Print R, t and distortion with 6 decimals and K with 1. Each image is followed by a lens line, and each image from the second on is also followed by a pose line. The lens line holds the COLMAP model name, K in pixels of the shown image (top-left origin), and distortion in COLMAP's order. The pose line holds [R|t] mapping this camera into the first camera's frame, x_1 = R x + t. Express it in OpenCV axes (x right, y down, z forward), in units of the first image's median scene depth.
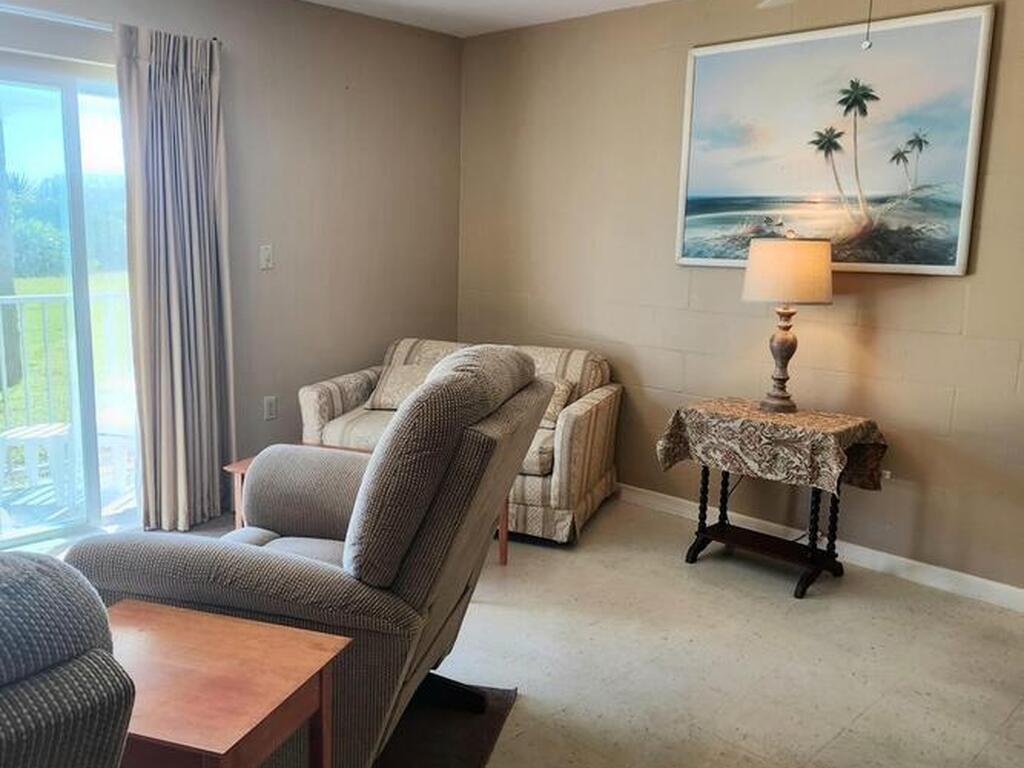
lens RADIAL K [[932.4, 0, 515.7], [0, 932.4, 374.7], [0, 0, 1]] dist [0.086227, -0.016588]
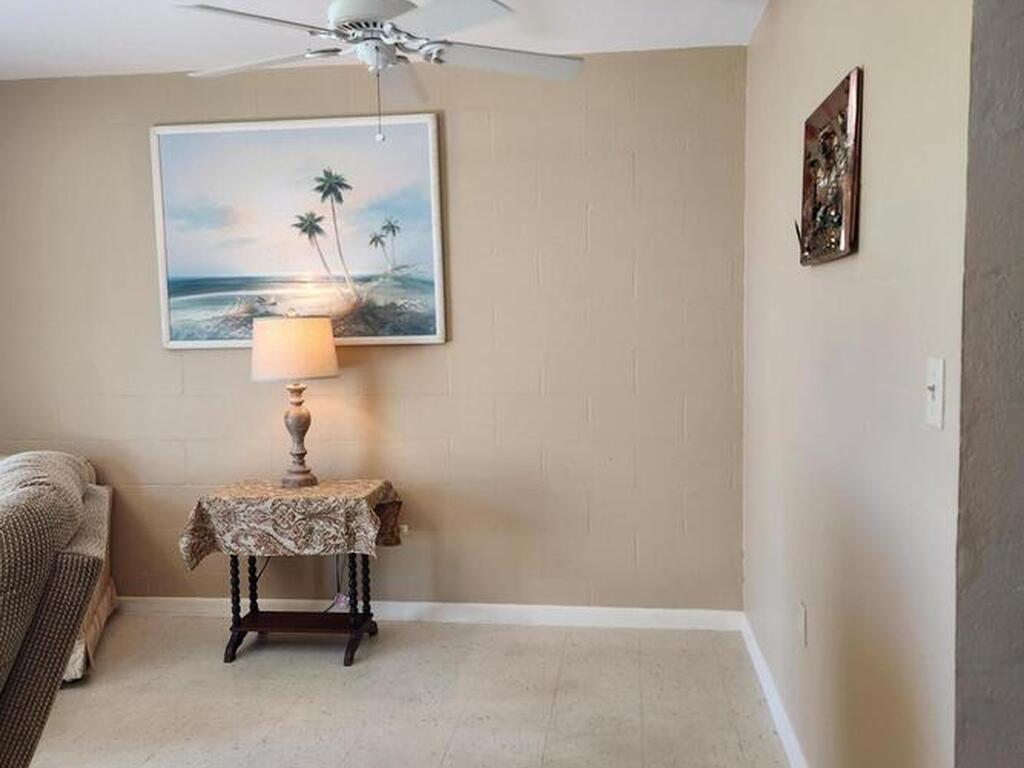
lens RADIAL K [[926.1, 0, 512.0], [0, 926.1, 384.0], [0, 0, 1]] dist [0.080651, -0.014095]
pose [[0.811450, -0.085396, 0.578150, -0.105917], [0.130198, 0.990820, -0.036388, -0.003920], [-0.569735, 0.104801, 0.815119, 0.045108]]
